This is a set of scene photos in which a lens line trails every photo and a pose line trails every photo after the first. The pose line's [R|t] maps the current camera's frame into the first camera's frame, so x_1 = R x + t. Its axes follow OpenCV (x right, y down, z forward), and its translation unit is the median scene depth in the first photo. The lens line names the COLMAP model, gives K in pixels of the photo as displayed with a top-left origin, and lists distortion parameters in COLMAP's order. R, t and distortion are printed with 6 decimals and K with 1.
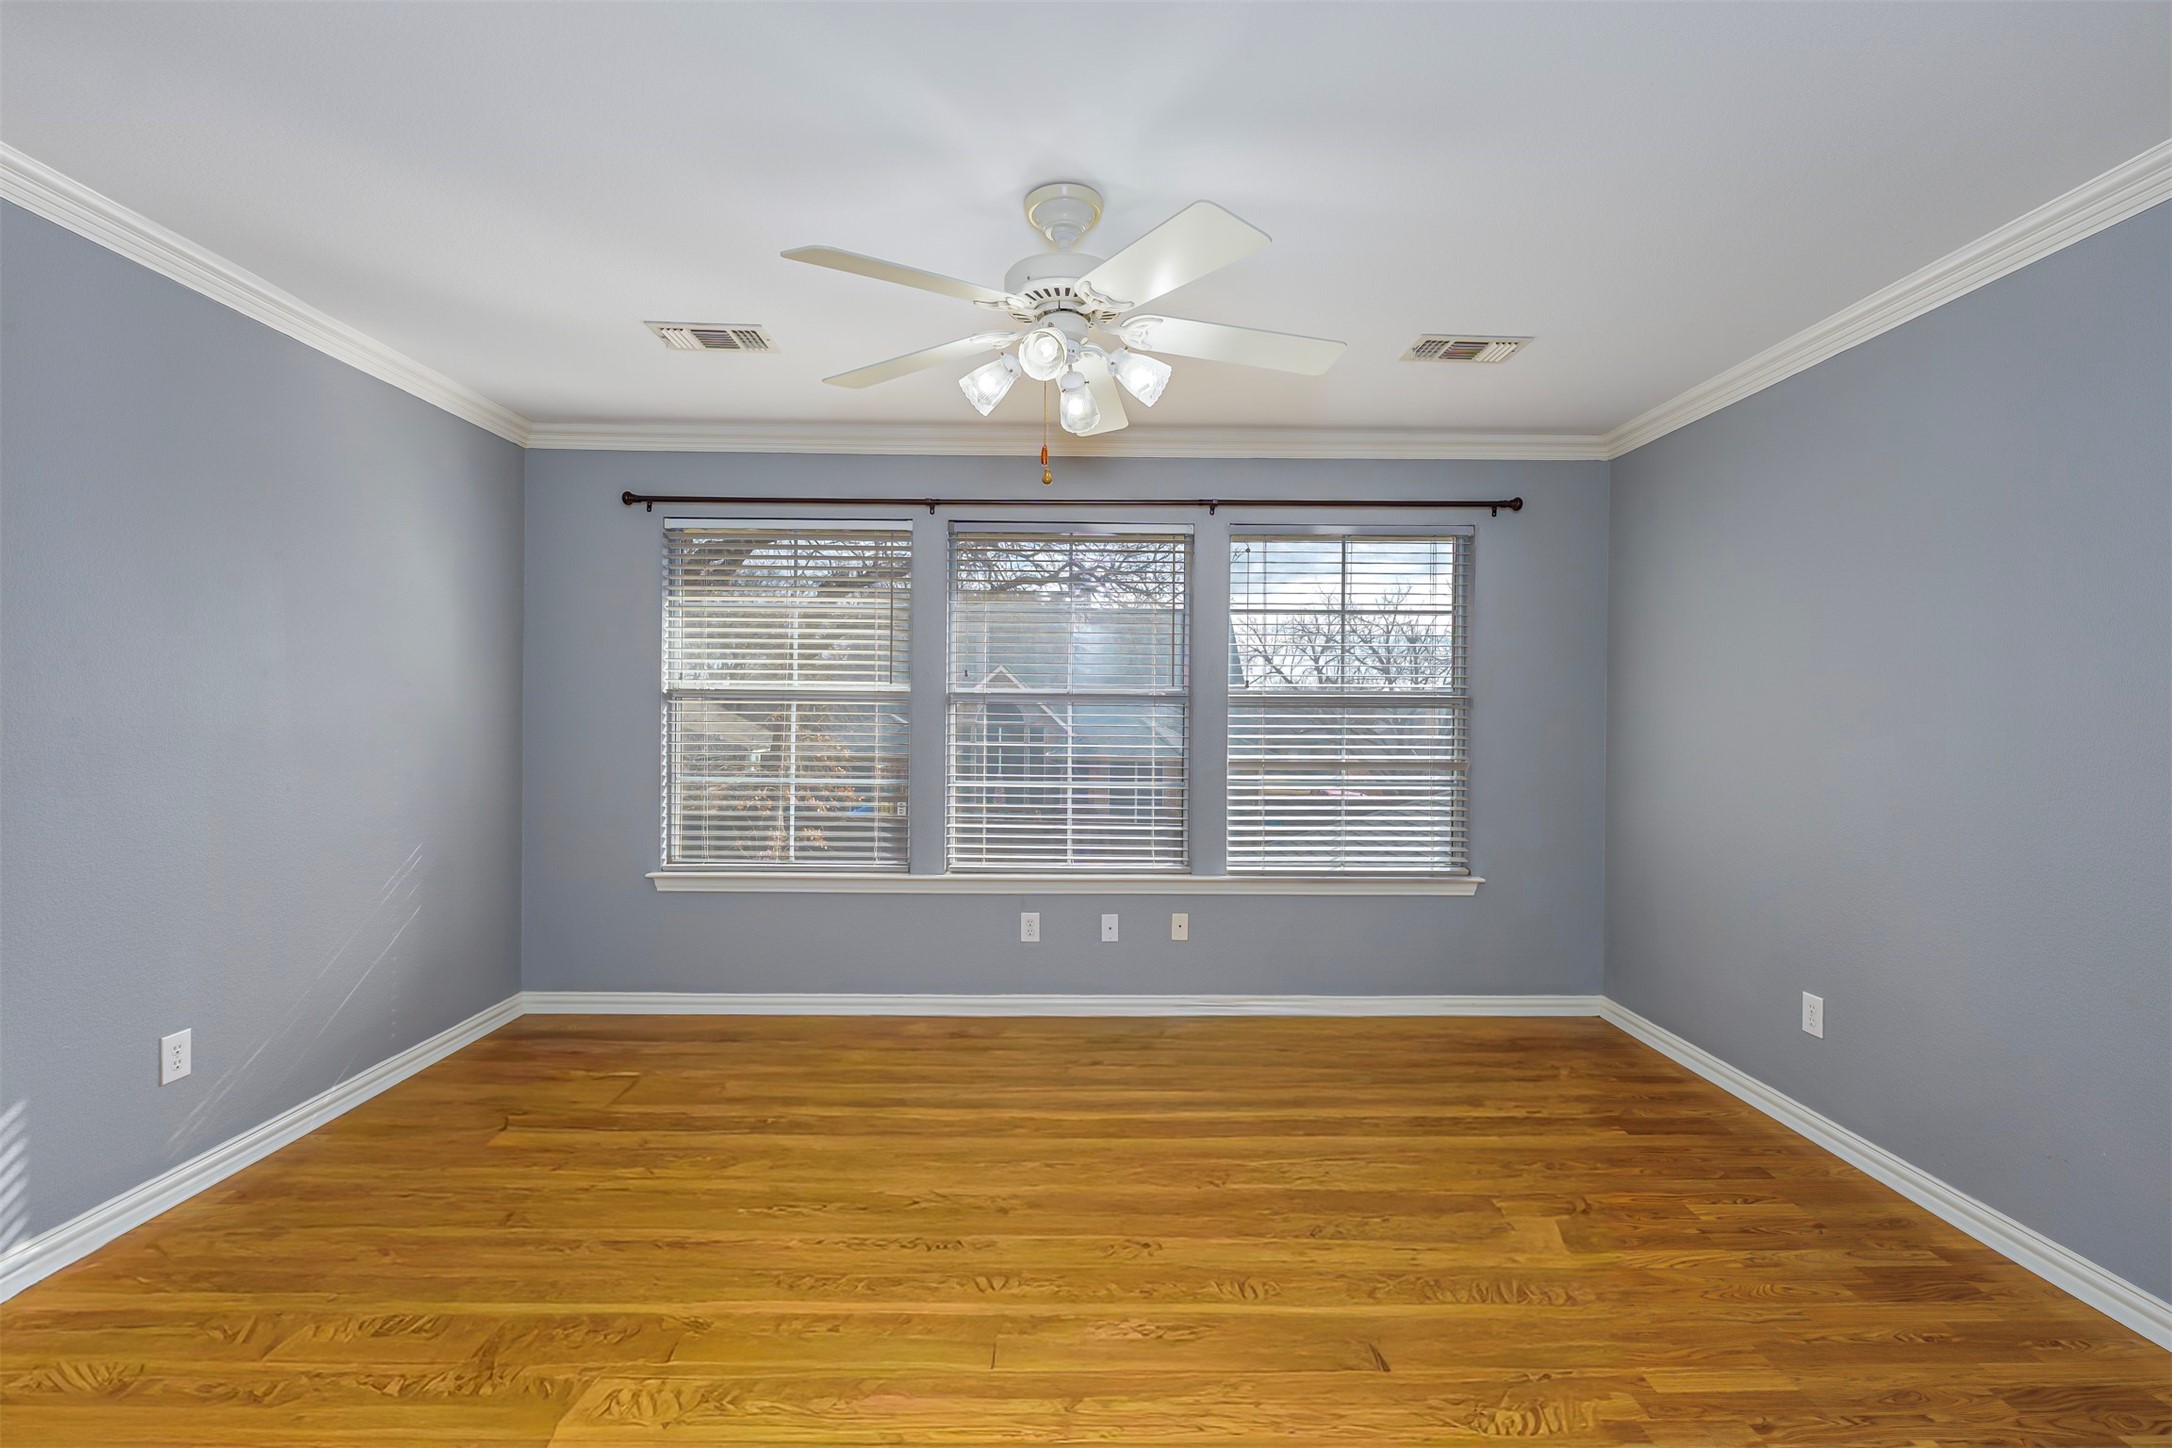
lens RADIAL K [[901.2, 0, 1119.9], [0, 901.2, 723.1], [0, 0, 1]] dist [-0.001719, -0.000390]
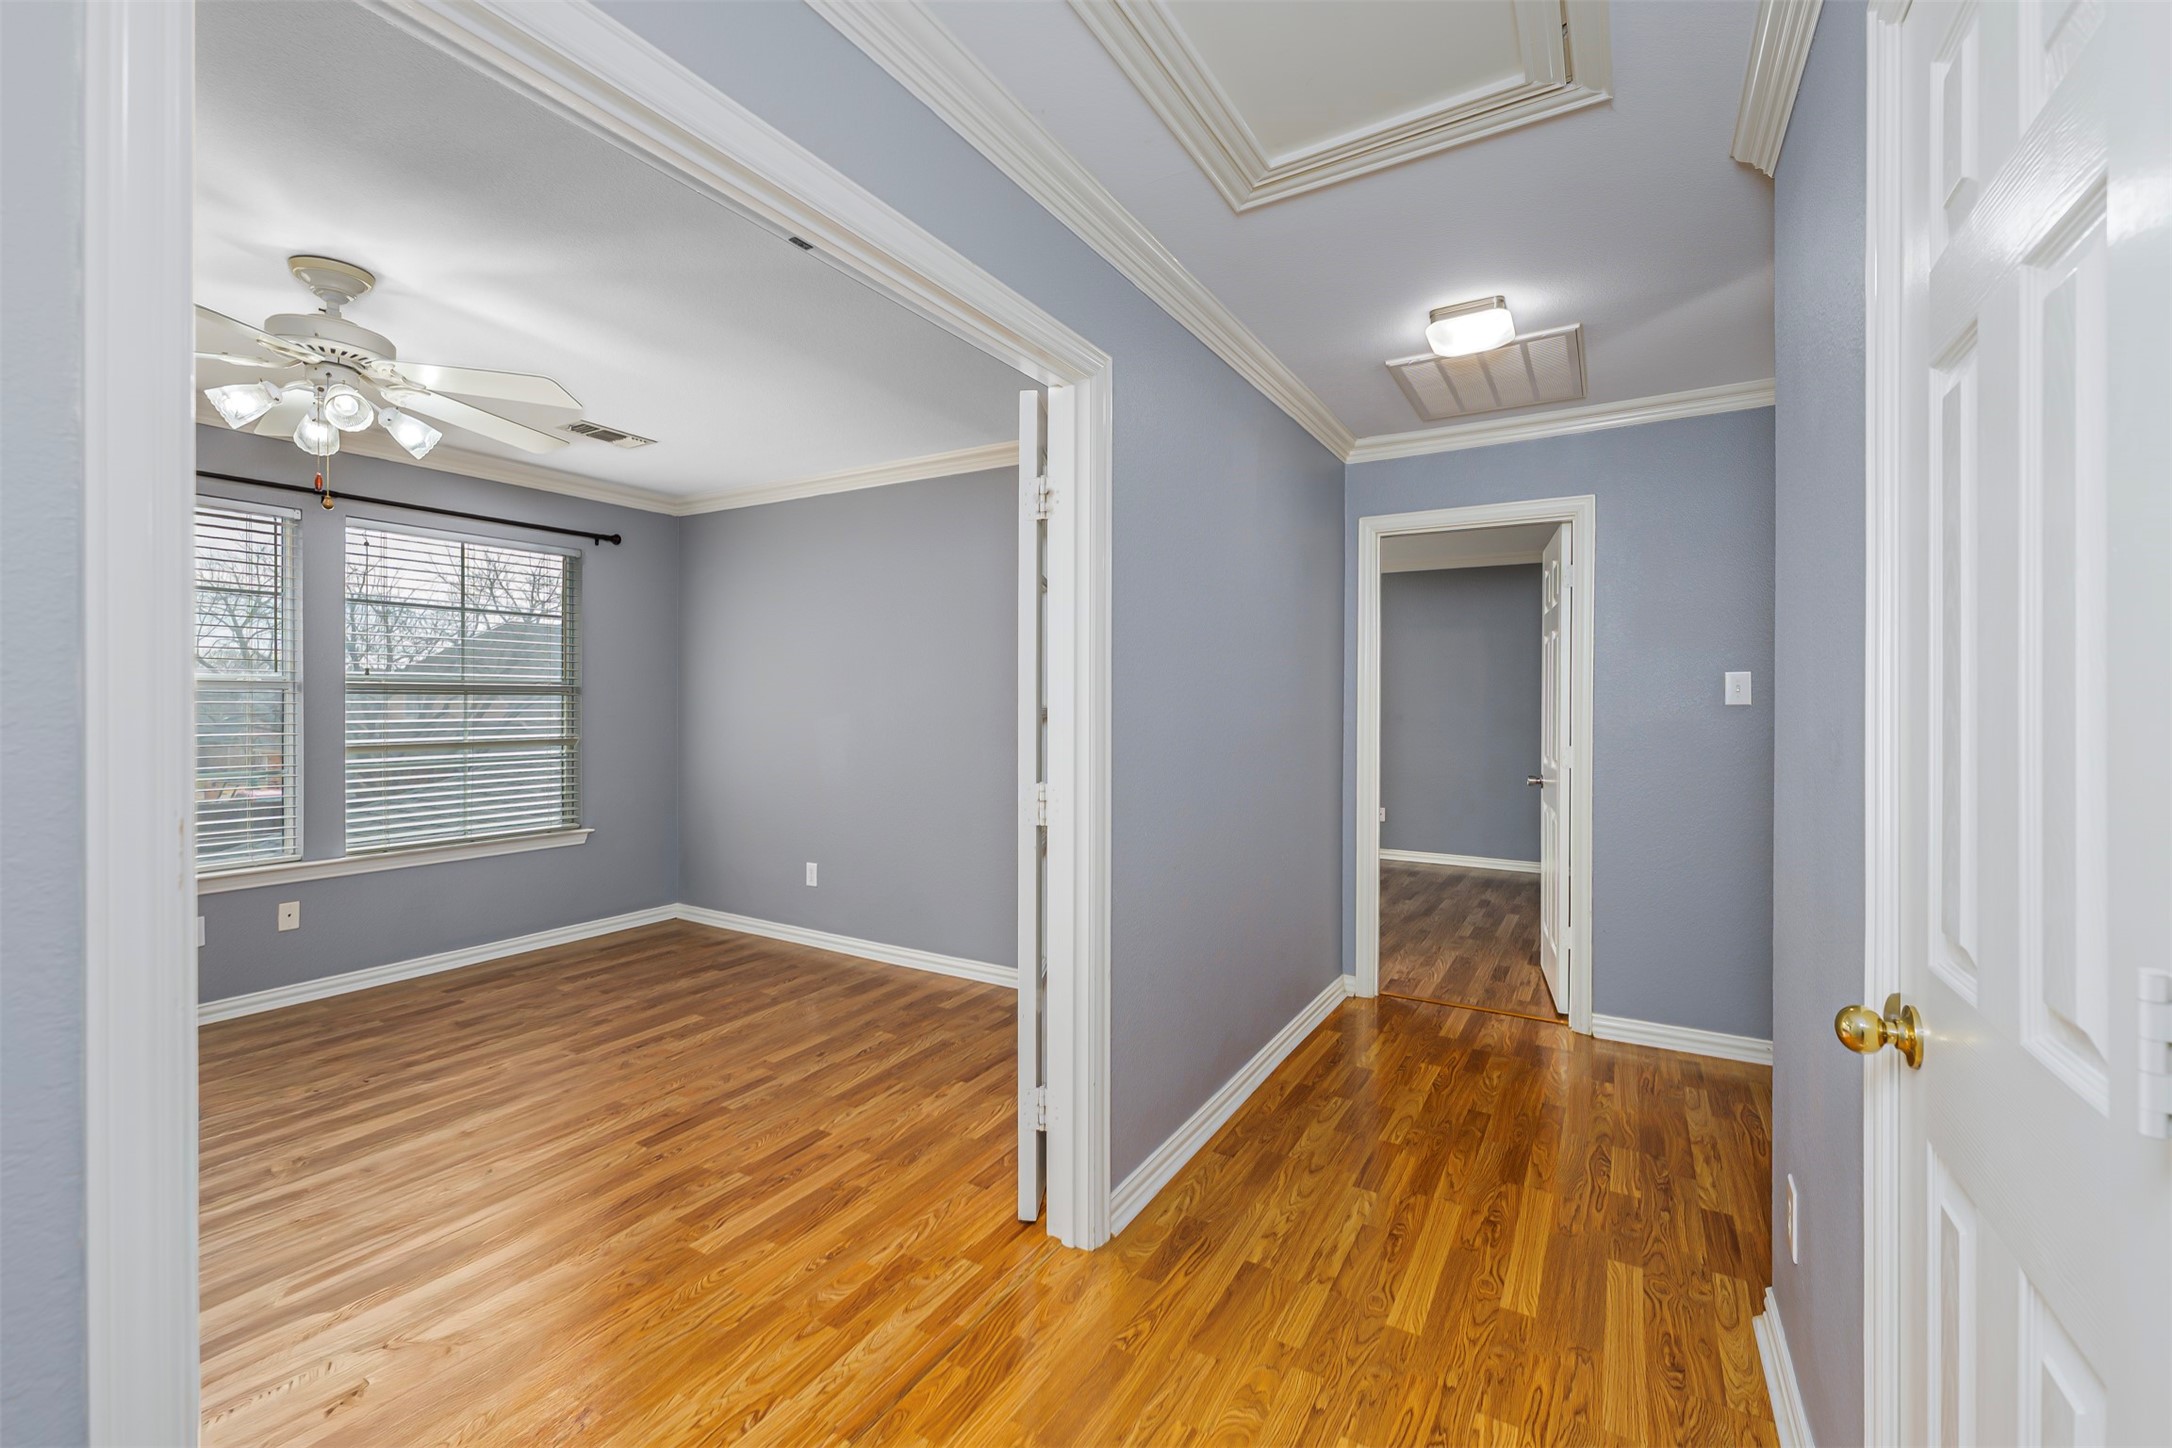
lens RADIAL K [[901.2, 0, 1085.9], [0, 901.2, 708.3], [0, 0, 1]] dist [-0.001719, -0.000390]
pose [[0.519871, -0.010015, 0.854186, -0.321909], [0.006260, 0.999949, 0.007914, -0.003569], [-0.854222, 0.001234, 0.519907, -0.260780]]
